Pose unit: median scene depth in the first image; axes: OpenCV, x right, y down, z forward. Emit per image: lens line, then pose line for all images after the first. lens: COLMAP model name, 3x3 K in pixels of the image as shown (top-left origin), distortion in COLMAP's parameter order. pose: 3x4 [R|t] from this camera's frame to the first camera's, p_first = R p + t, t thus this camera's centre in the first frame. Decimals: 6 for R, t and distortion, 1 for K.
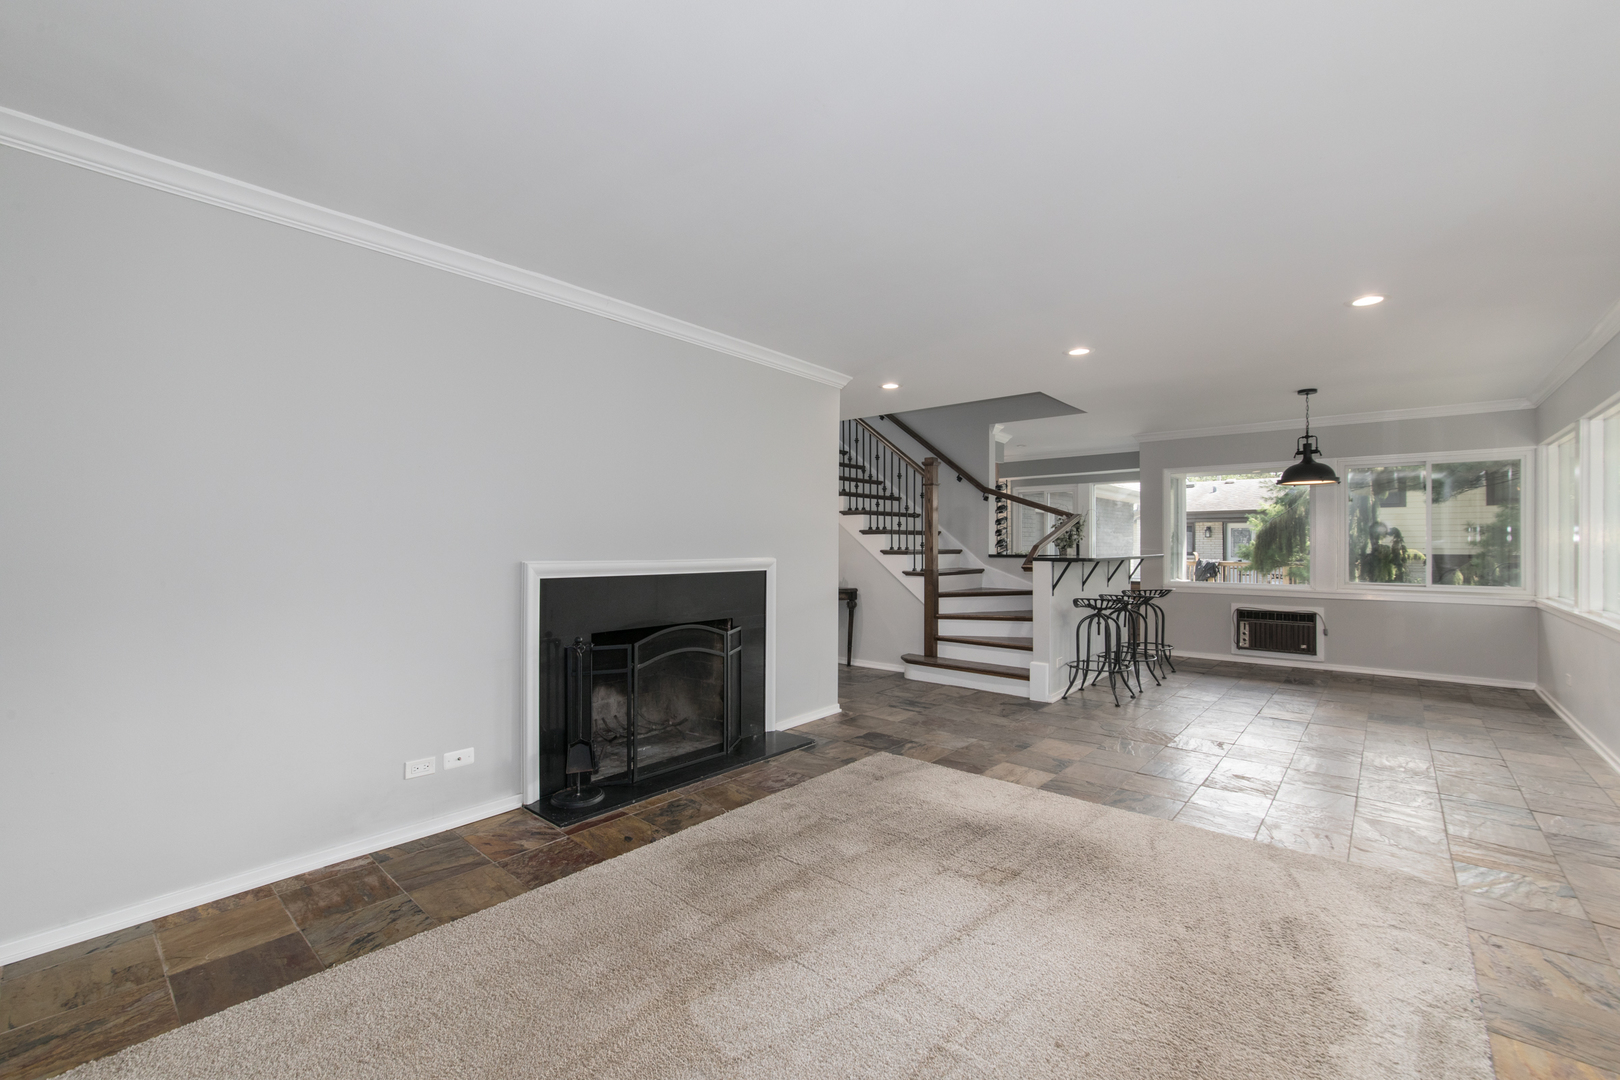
lens RADIAL K [[674.5, 0, 814.3], [0, 674.5, 542.1], [0, 0, 1]] dist [-0.007333, 0.000550]
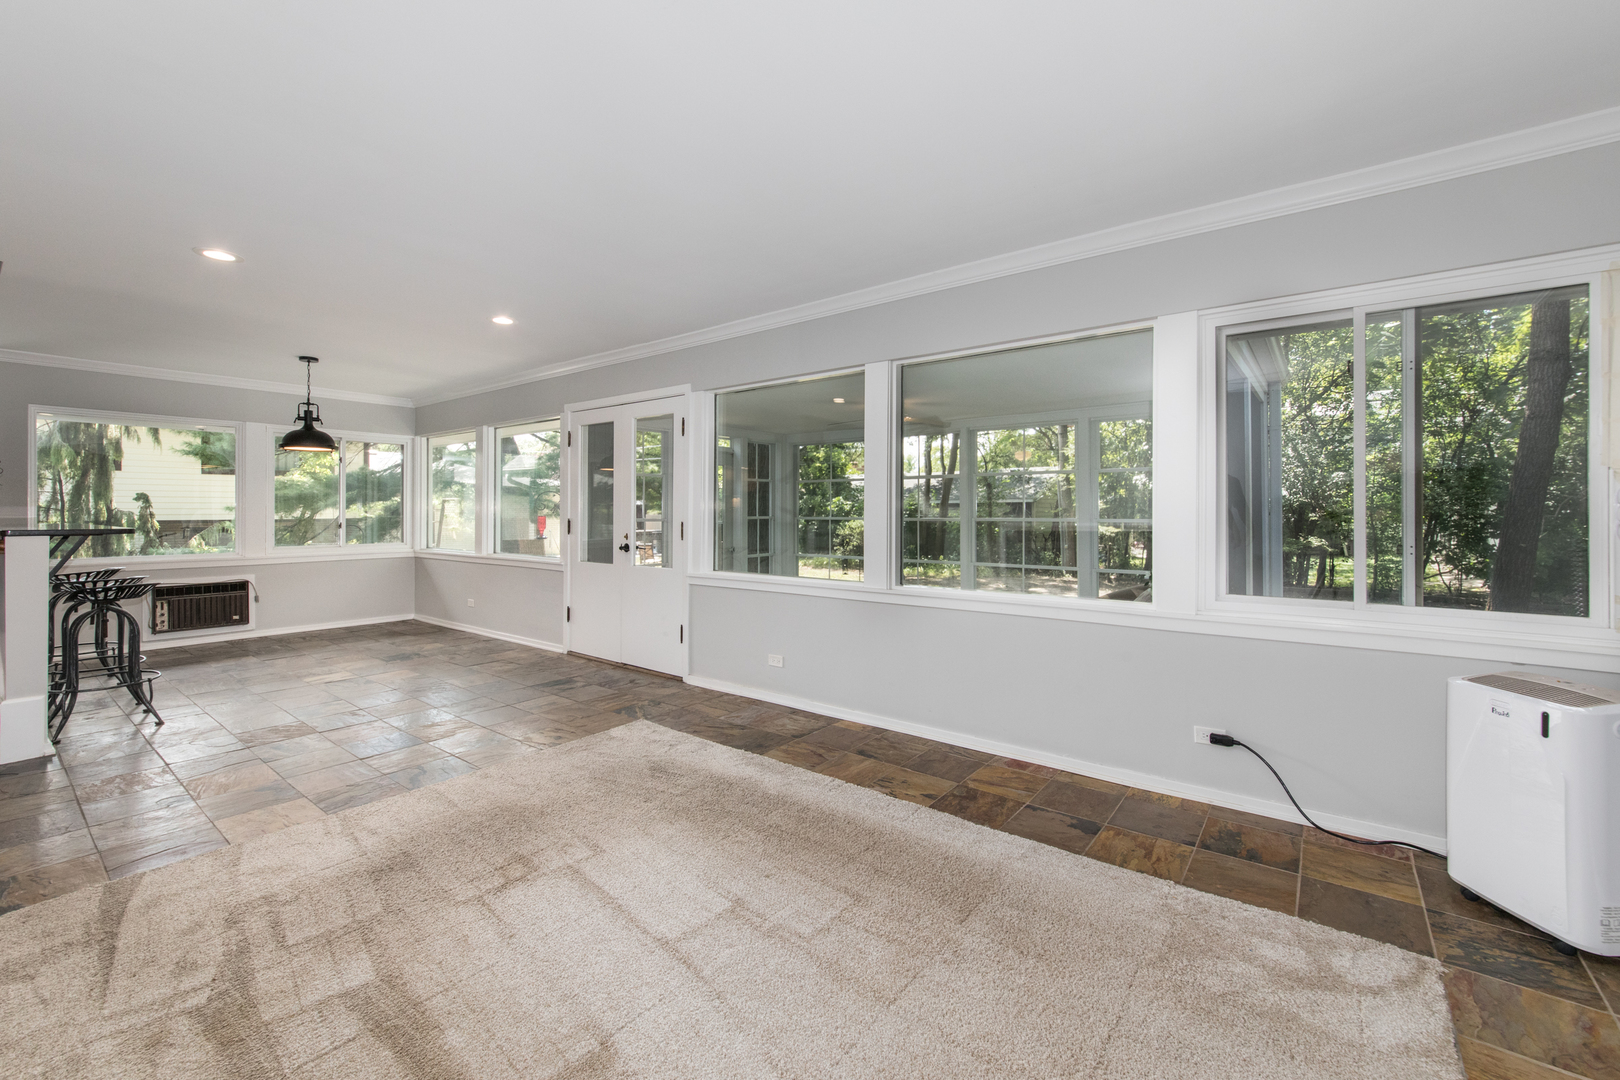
lens RADIAL K [[679.9, 0, 786.1], [0, 679.9, 502.2], [0, 0, 1]] dist [0.000238, -0.000142]
pose [[-0.023095, 0.008886, 0.999694, -0.315879], [-0.001045, 0.999960, -0.008912, 0.000646], [-0.999733, -0.001250, -0.023085, 0.304422]]
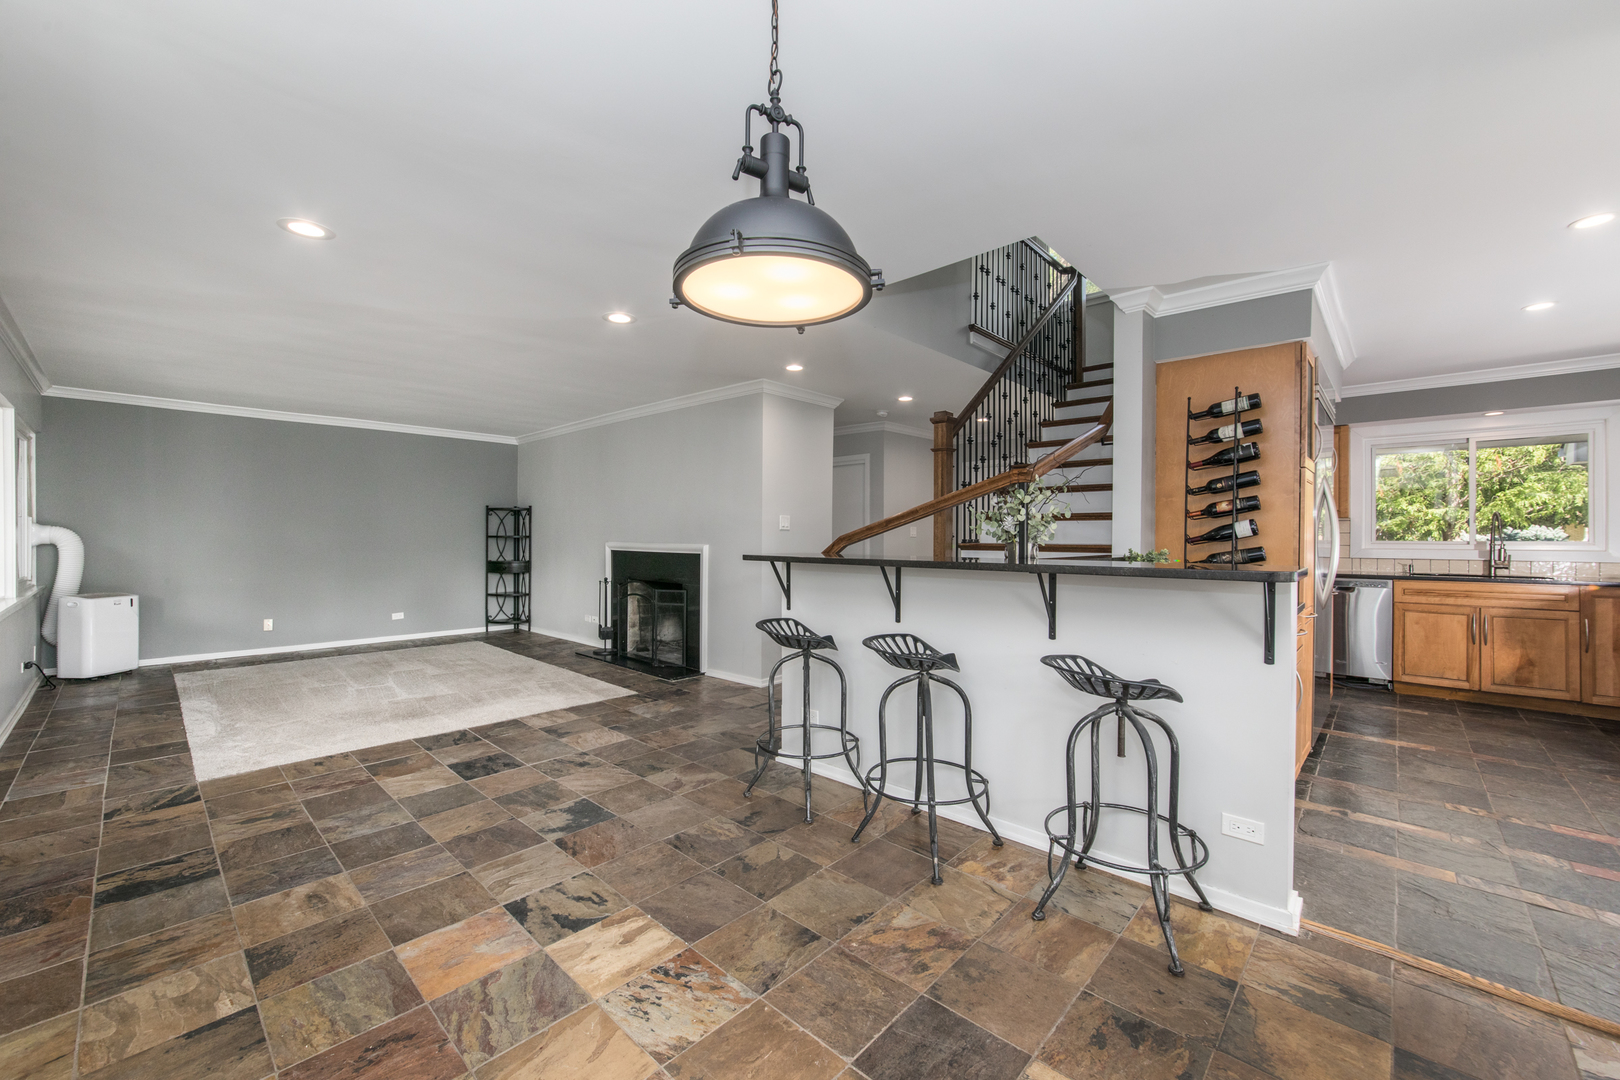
lens RADIAL K [[637.6, 0, 804.8], [0, 637.6, 541.5], [0, 0, 1]] dist [-0.008132, 0.001432]
pose [[-0.046451, 0.010095, -0.998870, 0.994661], [0.000733, 0.999949, 0.010072, 0.003824], [0.998920, -0.000264, -0.046456, 1.042742]]
